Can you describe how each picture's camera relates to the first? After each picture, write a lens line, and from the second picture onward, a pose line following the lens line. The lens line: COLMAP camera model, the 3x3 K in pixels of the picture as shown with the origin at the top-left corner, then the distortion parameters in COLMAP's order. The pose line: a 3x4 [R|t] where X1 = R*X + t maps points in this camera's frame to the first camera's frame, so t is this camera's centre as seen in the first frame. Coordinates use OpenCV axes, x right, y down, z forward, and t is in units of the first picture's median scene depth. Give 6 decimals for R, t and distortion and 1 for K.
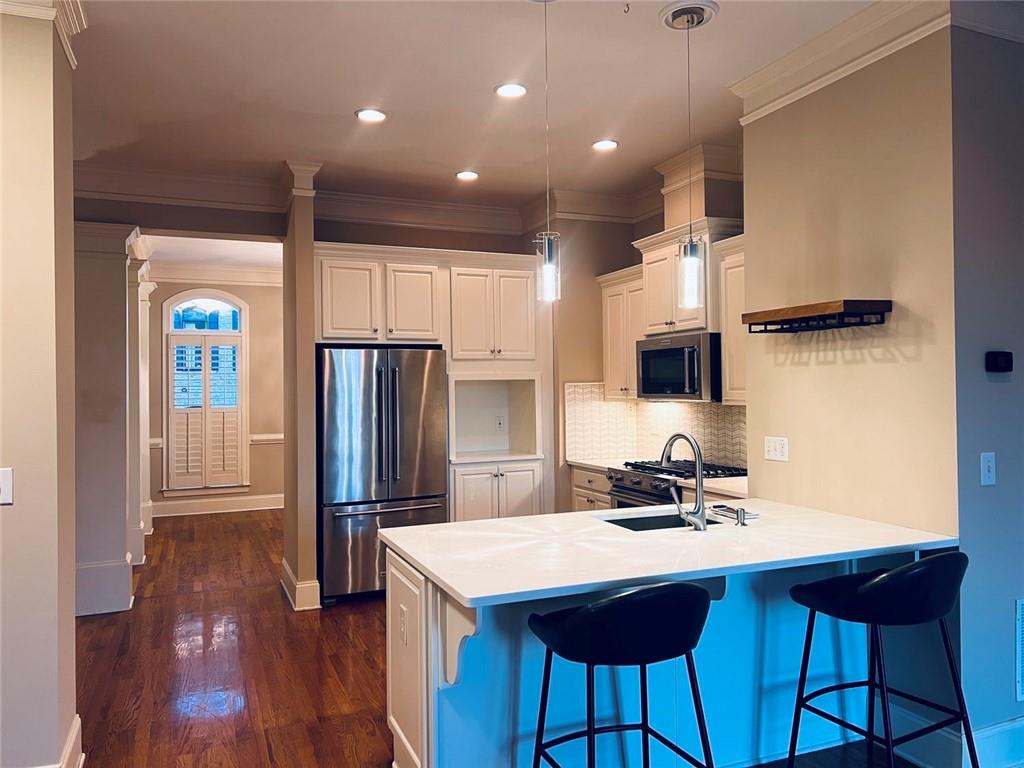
lens RADIAL K [[763.0, 0, 515.0], [0, 763.0, 378.4], [0, 0, 1]] dist [0.074676, -0.084176]
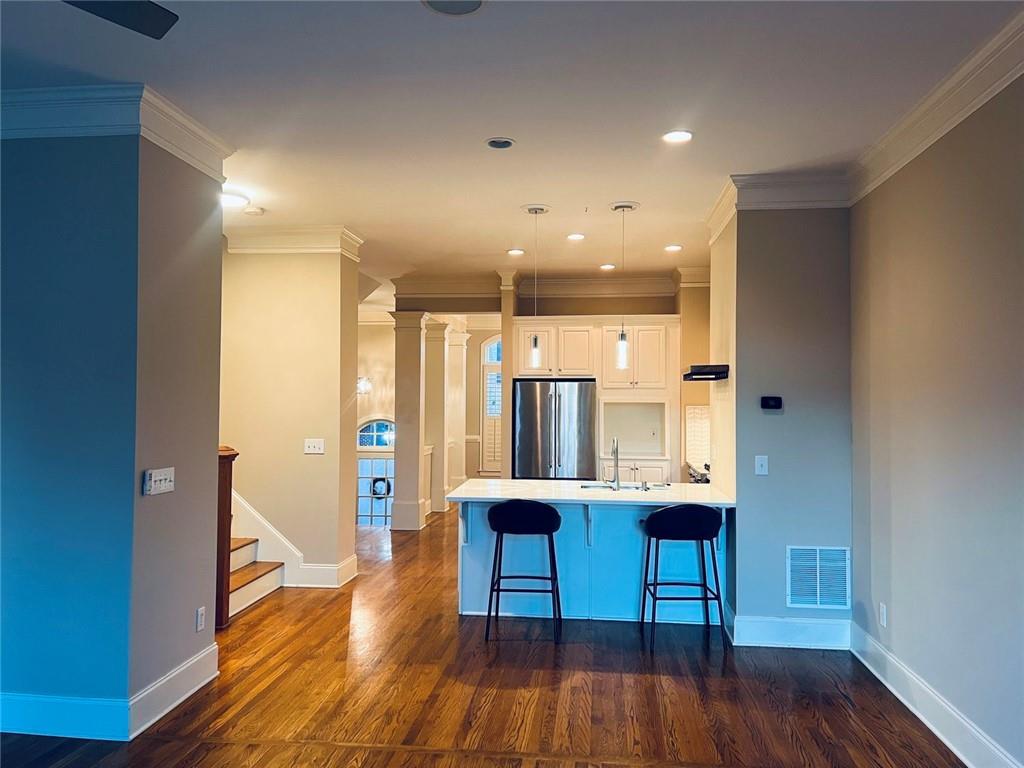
lens RADIAL K [[763.0, 0, 508.5], [0, 763.0, 384.9], [0, 0, 1]] dist [0.074676, -0.084176]
pose [[0.869063, 0.008234, -0.494632, 0.785917], [-0.011021, 0.999936, -0.002719, -0.040769], [0.494578, 0.007814, 0.869098, -0.610838]]
